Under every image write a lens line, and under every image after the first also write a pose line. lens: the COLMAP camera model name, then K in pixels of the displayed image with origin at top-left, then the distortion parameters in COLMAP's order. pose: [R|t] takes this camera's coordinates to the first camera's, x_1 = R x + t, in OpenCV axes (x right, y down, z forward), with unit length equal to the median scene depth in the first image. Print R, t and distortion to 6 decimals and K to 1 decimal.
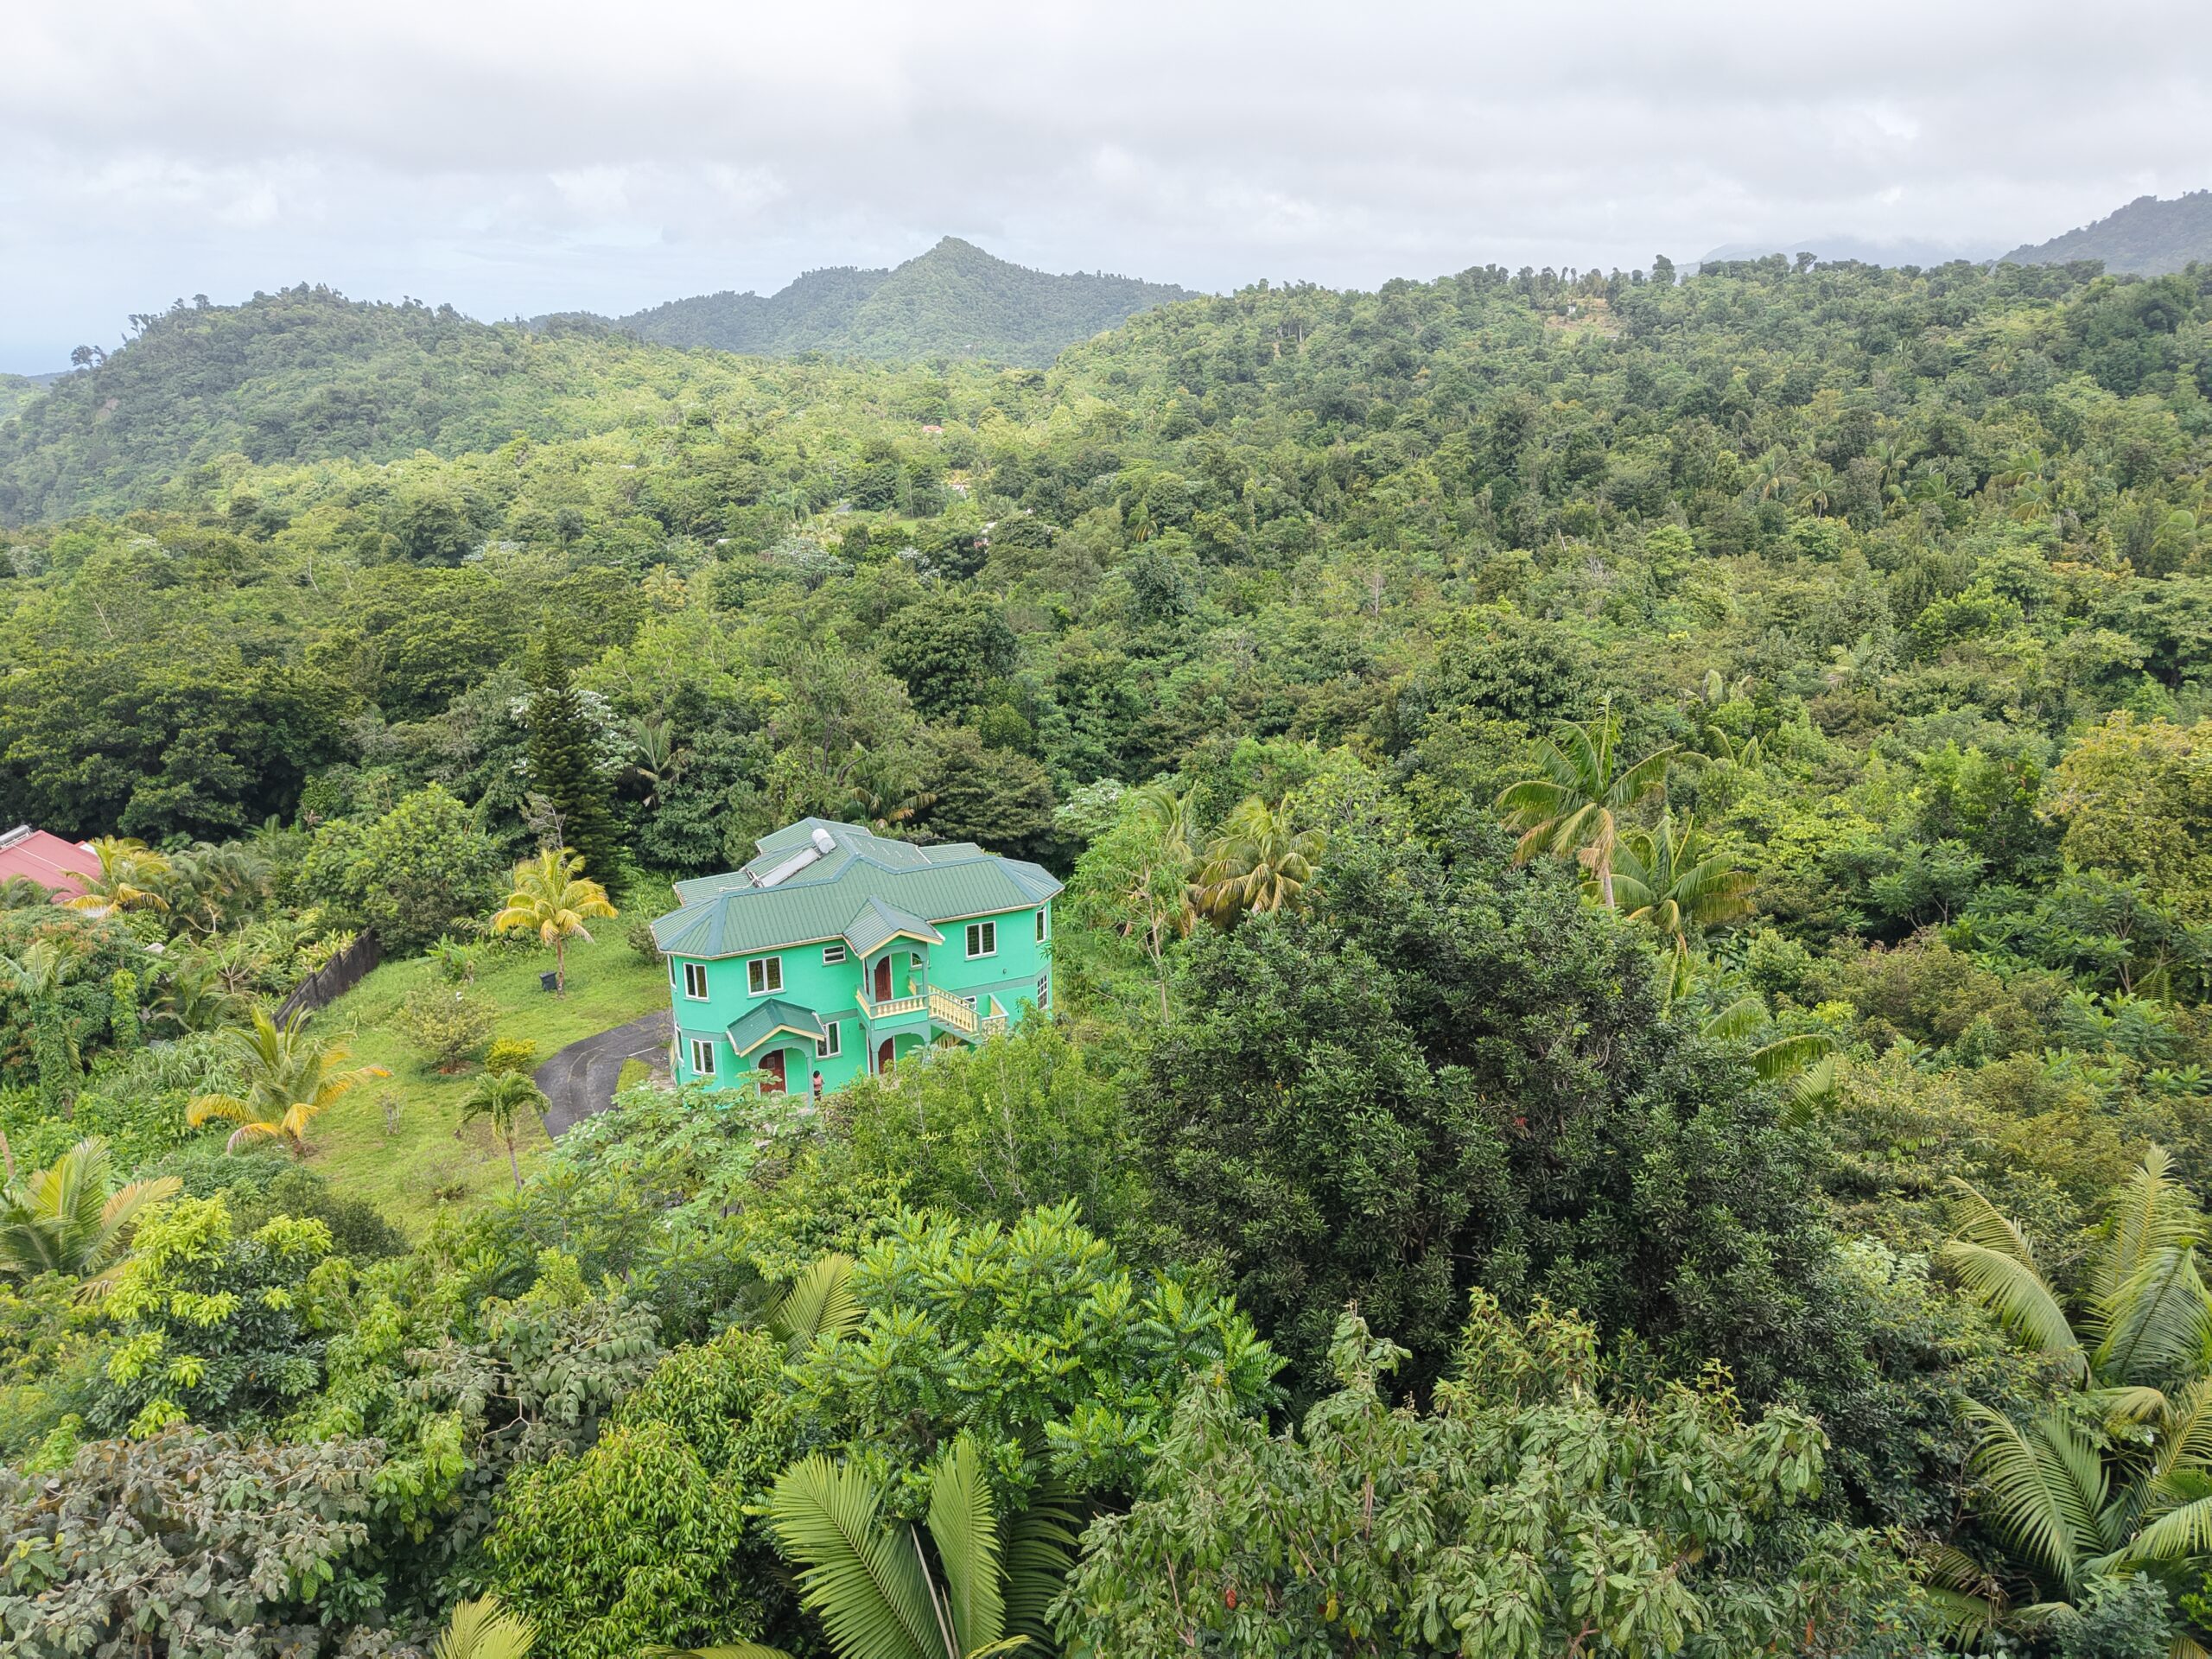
lens RADIAL K [[1480.2, 0, 1106.0], [0, 1480.2, 829.5], [0, 0, 1]] dist [0.028365, -0.030853]
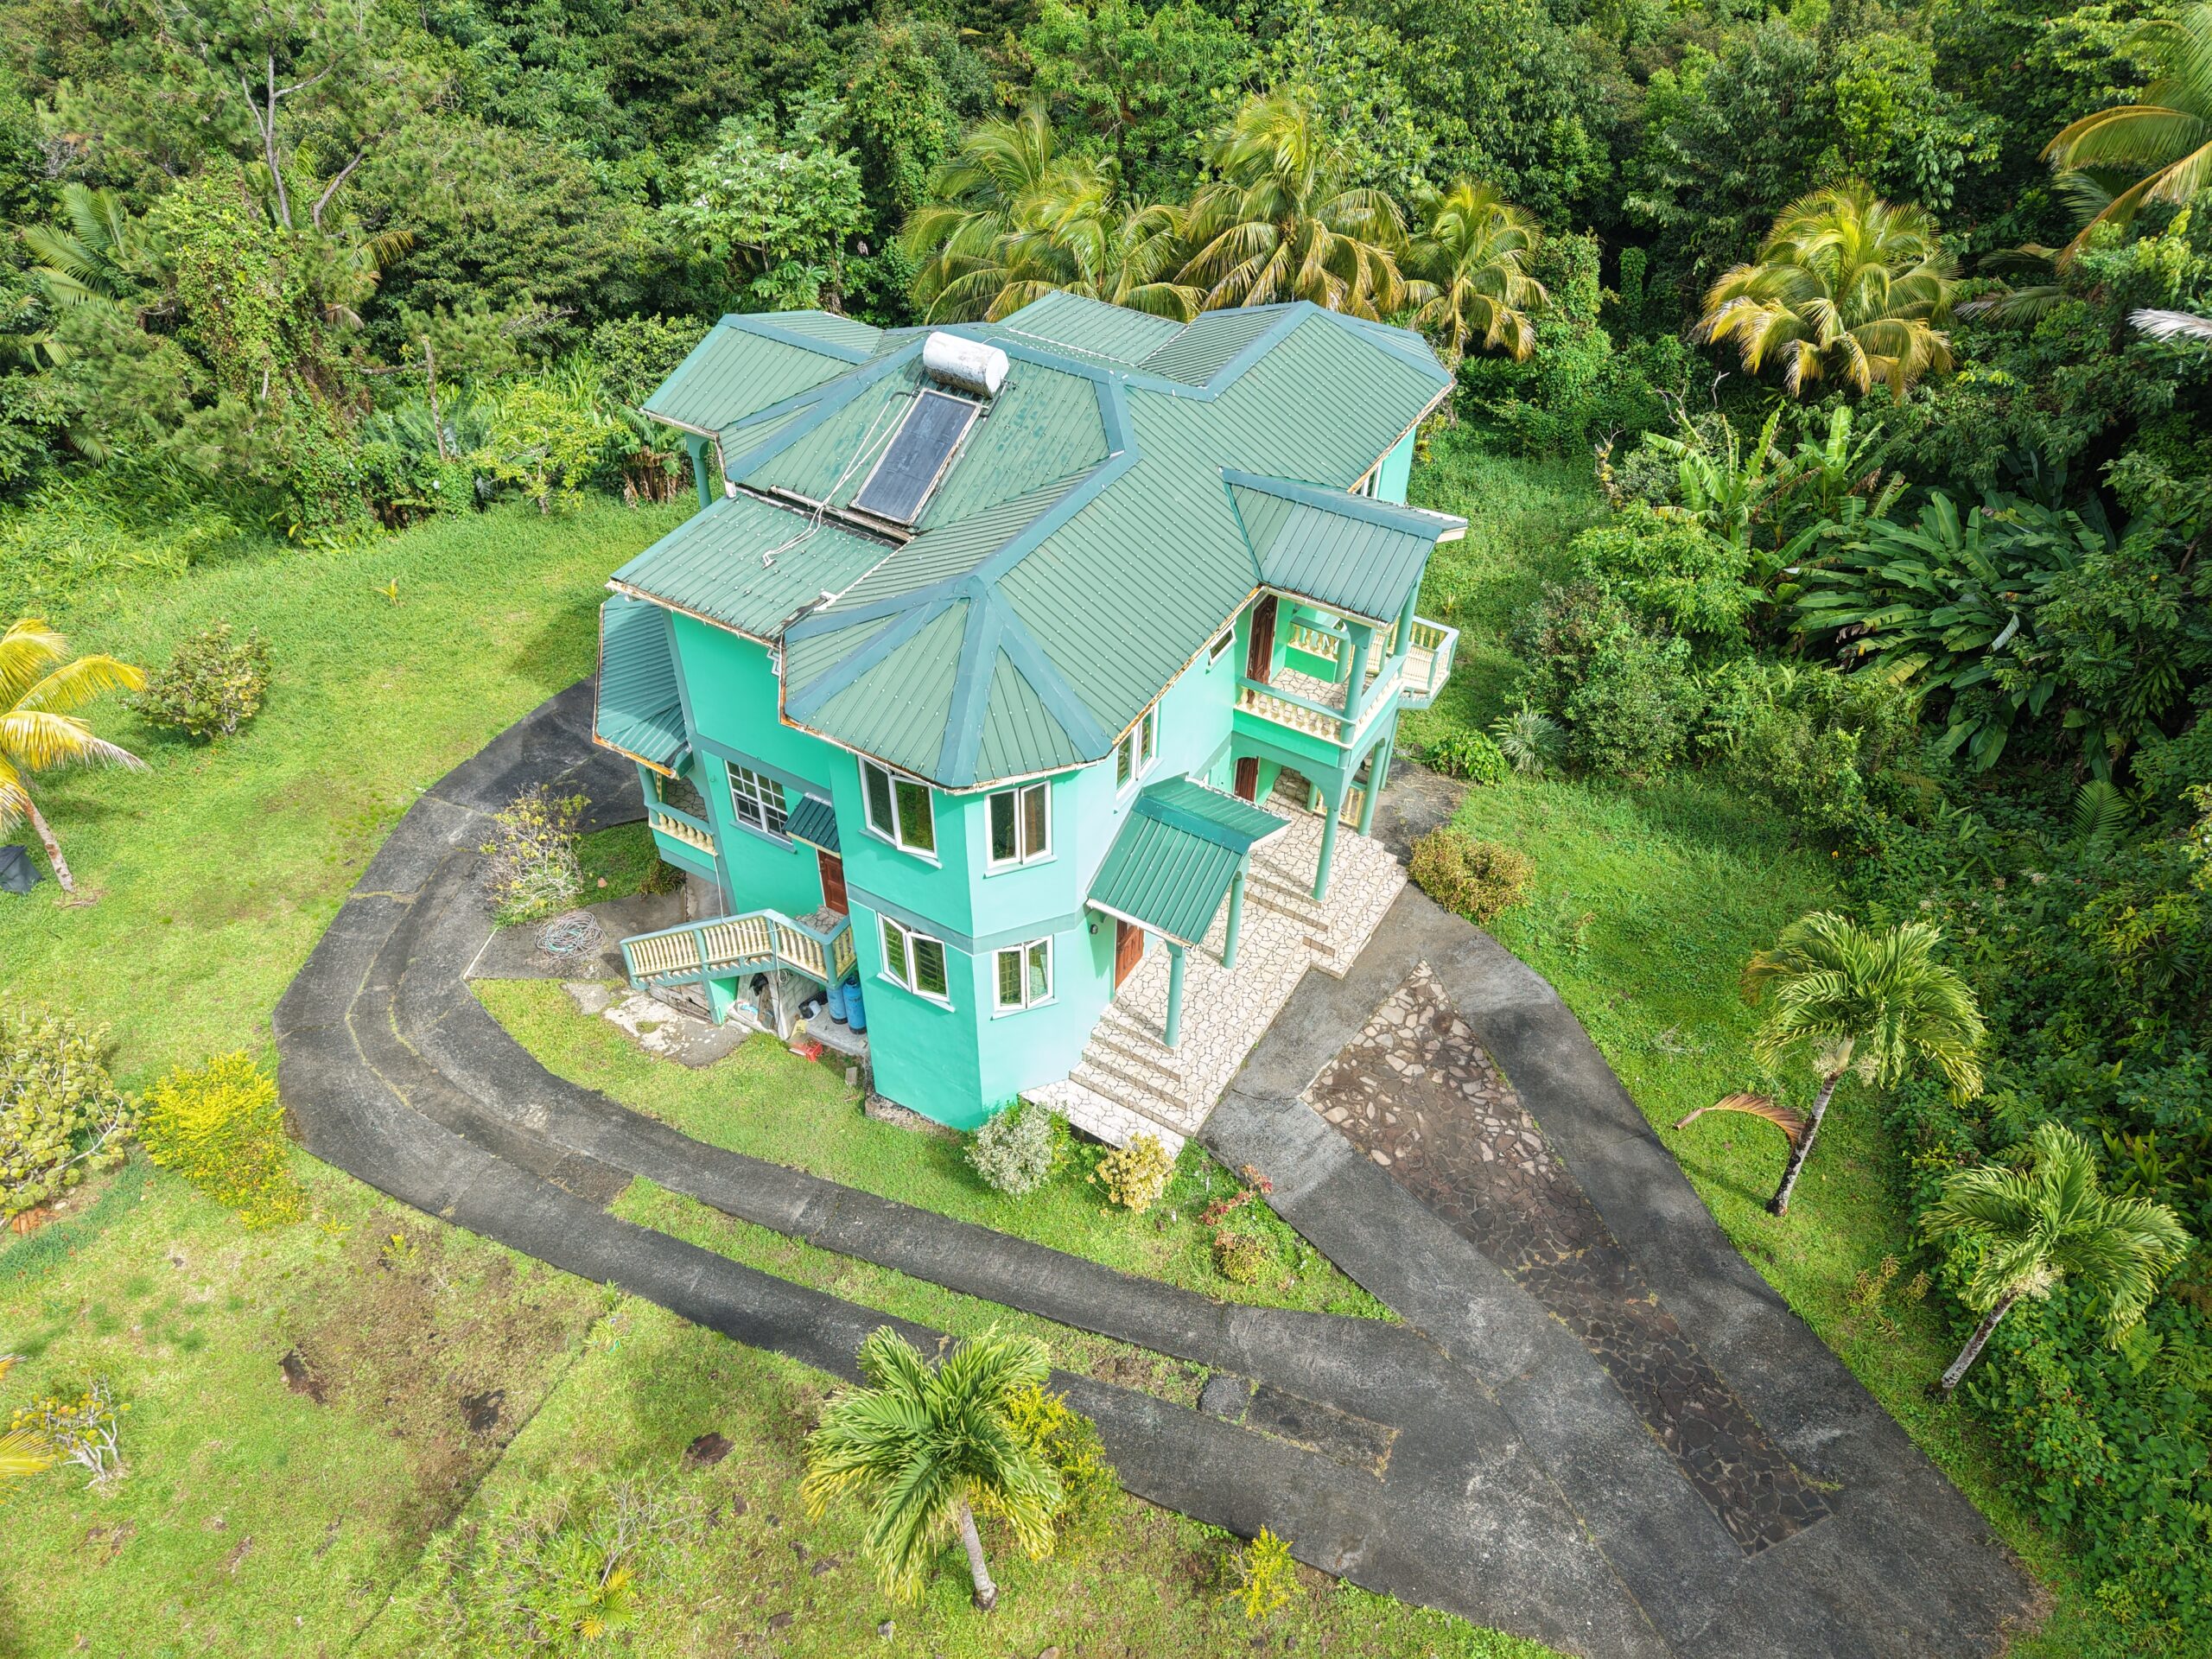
lens RADIAL K [[1480.2, 0, 1106.0], [0, 1480.2, 829.5], [0, 0, 1]] dist [0.028365, -0.030853]
pose [[0.809618, -0.386861, 0.441426, -0.207705], [0.172525, 0.875684, 0.451014, -0.029959], [-0.561029, -0.288992, 0.775713, 0.342100]]
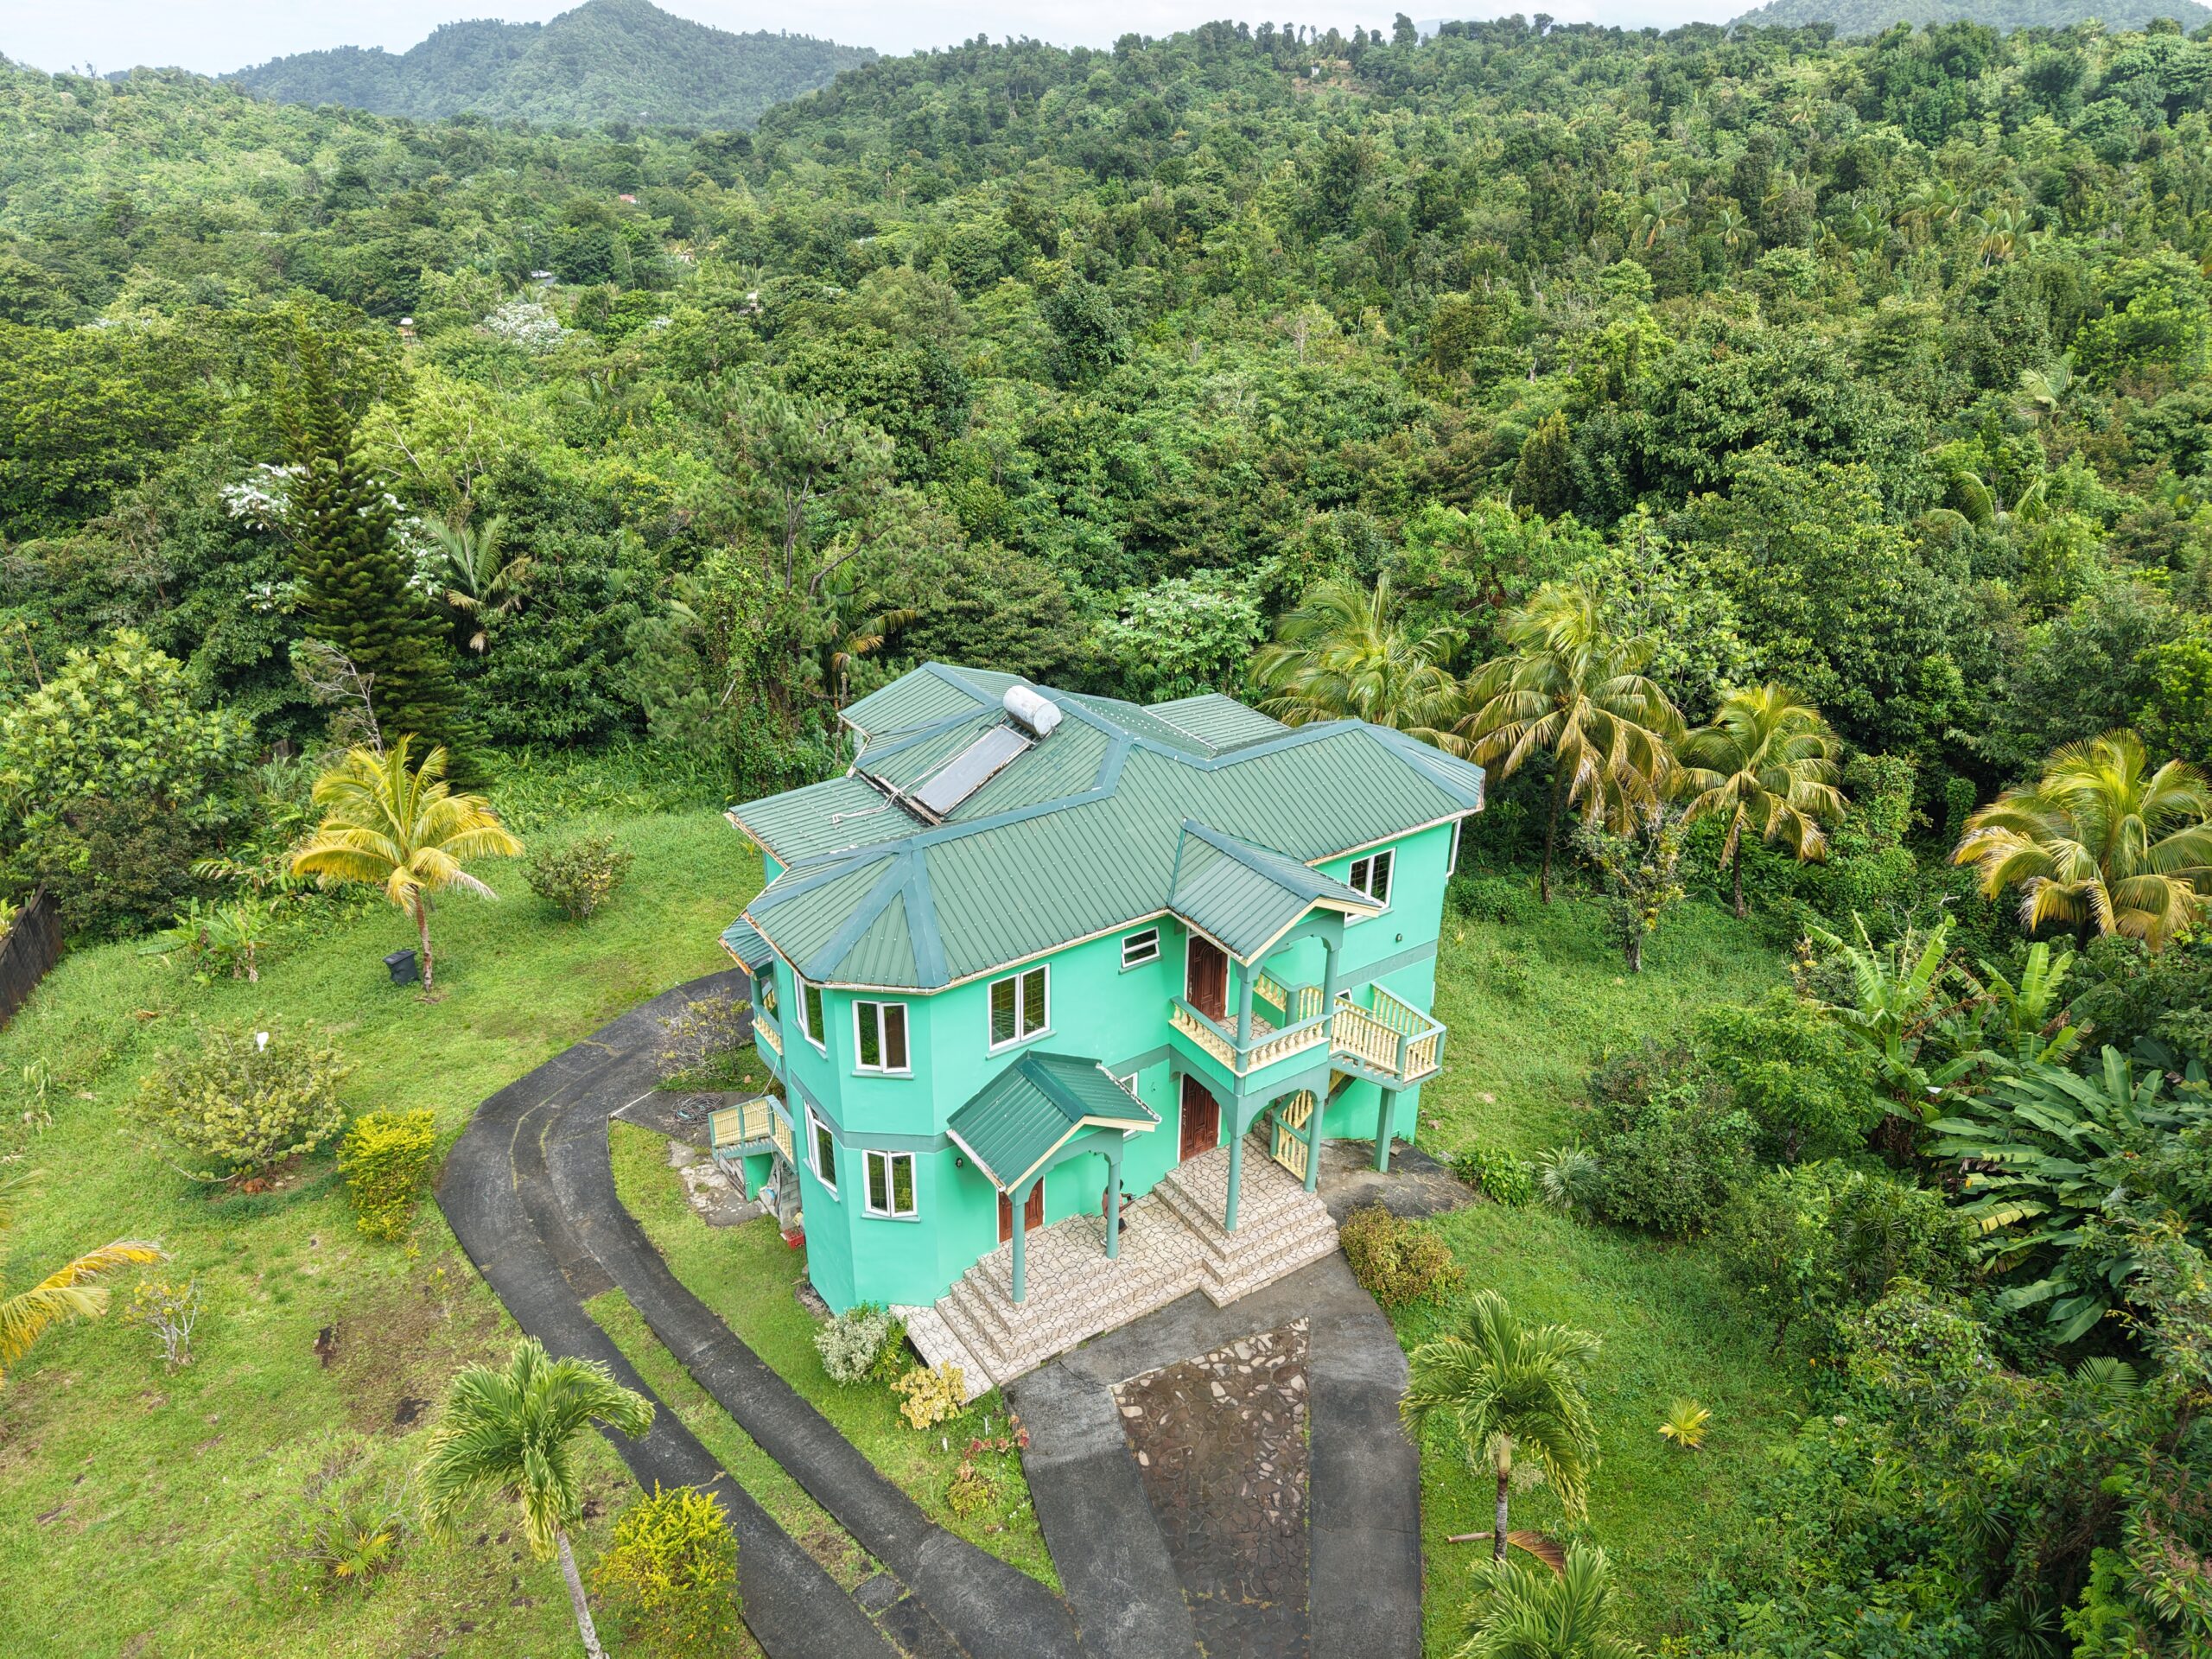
lens RADIAL K [[1480.2, 0, 1106.0], [0, 1480.2, 829.5], [0, 0, 1]] dist [0.028365, -0.030853]
pose [[0.981809, -0.071719, 0.175807, -0.139299], [0.048812, 0.990137, 0.131323, -0.008970], [-0.183491, -0.120352, 0.975626, 0.268388]]
